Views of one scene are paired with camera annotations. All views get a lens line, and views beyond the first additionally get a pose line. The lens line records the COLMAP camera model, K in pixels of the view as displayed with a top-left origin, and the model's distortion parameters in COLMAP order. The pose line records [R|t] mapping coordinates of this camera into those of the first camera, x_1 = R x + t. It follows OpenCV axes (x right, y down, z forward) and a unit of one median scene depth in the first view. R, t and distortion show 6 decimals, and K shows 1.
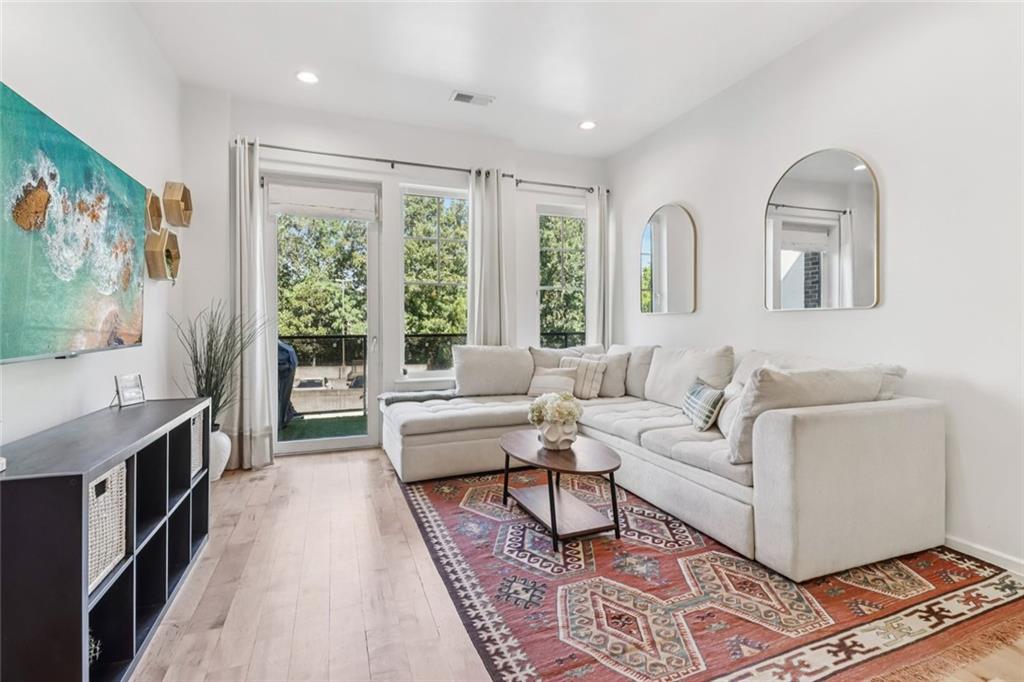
lens RADIAL K [[491.1, 0, 516.2], [0, 491.1, 323.4], [0, 0, 1]] dist [0.013665, -0.000889]
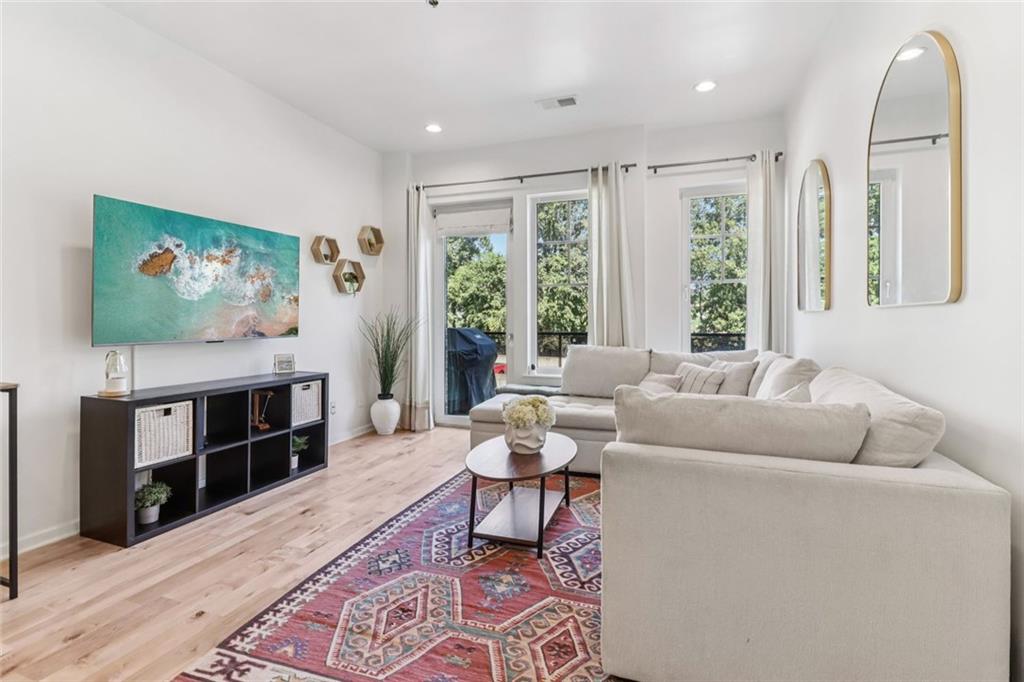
lens RADIAL K [[484.5, 0, 510.6], [0, 484.5, 318.9], [0, 0, 1]] dist [0.011593, -0.000094]
pose [[0.745548, 0.001680, -0.666450, 0.819957], [-0.003495, 0.999993, -0.001389, -0.011526], [0.666443, 0.003365, 0.745549, 0.300467]]
